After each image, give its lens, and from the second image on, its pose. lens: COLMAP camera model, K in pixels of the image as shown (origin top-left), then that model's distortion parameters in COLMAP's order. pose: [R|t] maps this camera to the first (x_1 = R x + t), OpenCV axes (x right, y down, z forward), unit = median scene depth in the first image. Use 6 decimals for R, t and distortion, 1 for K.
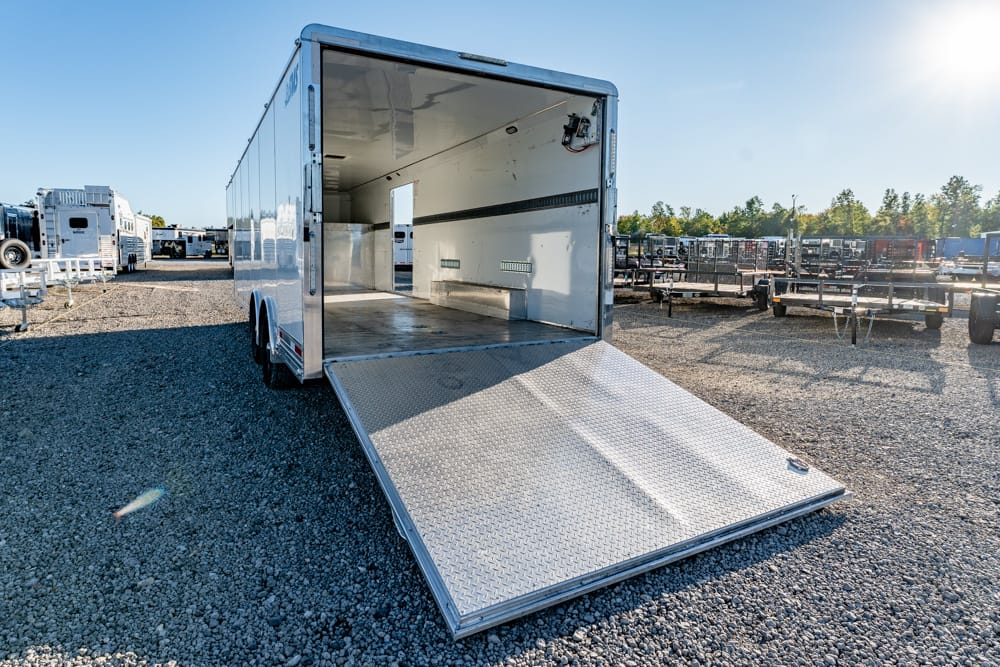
lens RADIAL K [[581.2, 0, 523.5], [0, 581.2, 308.6], [0, 0, 1]] dist [0.000883, 0.000218]
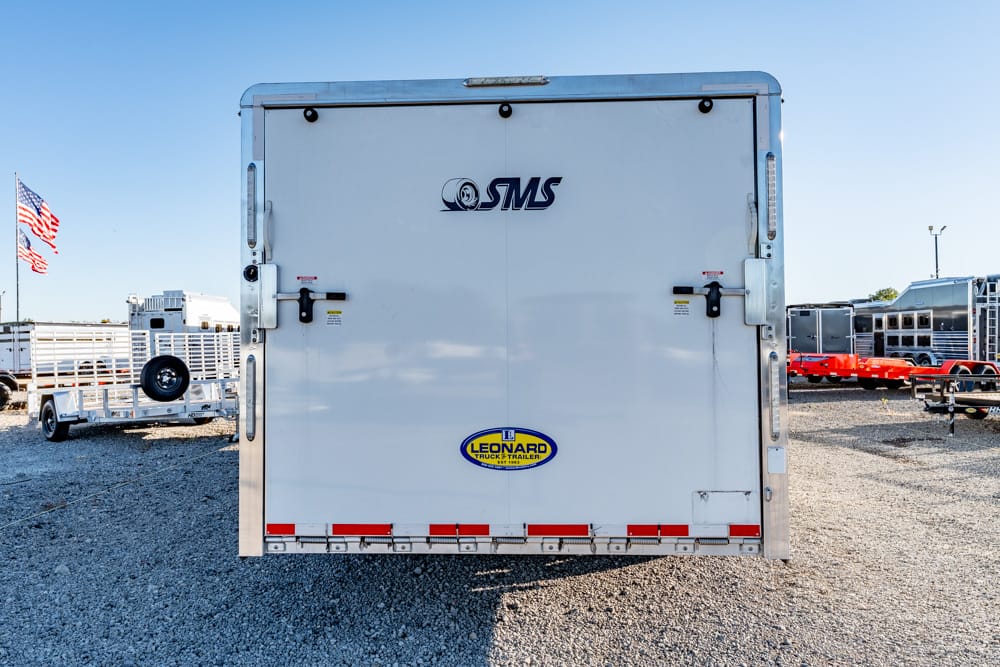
lens RADIAL K [[746.2, 0, 500.0], [0, 746.2, 333.5], [0, 0, 1]] dist [0.001284, 0.002912]
pose [[0.834504, -0.021864, -0.550569, 0.405357], [-0.039676, 0.994234, -0.099620, -0.074534], [0.549572, 0.104978, 0.828825, 0.369110]]
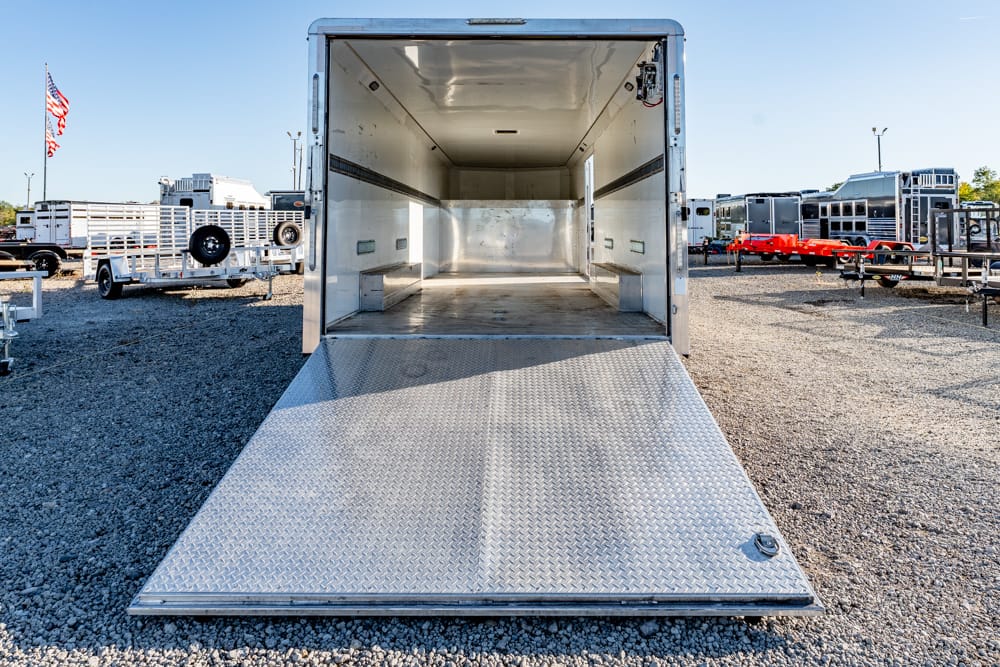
lens RADIAL K [[685.8, 0, 532.9], [0, 685.8, 214.8], [0, 0, 1]] dist [-0.000352, -0.002908]
pose [[0.862550, -0.016516, -0.505703, 0.572735], [-0.044785, 0.993052, -0.108819, -0.006581], [0.503986, 0.116510, 0.855817, 0.140643]]
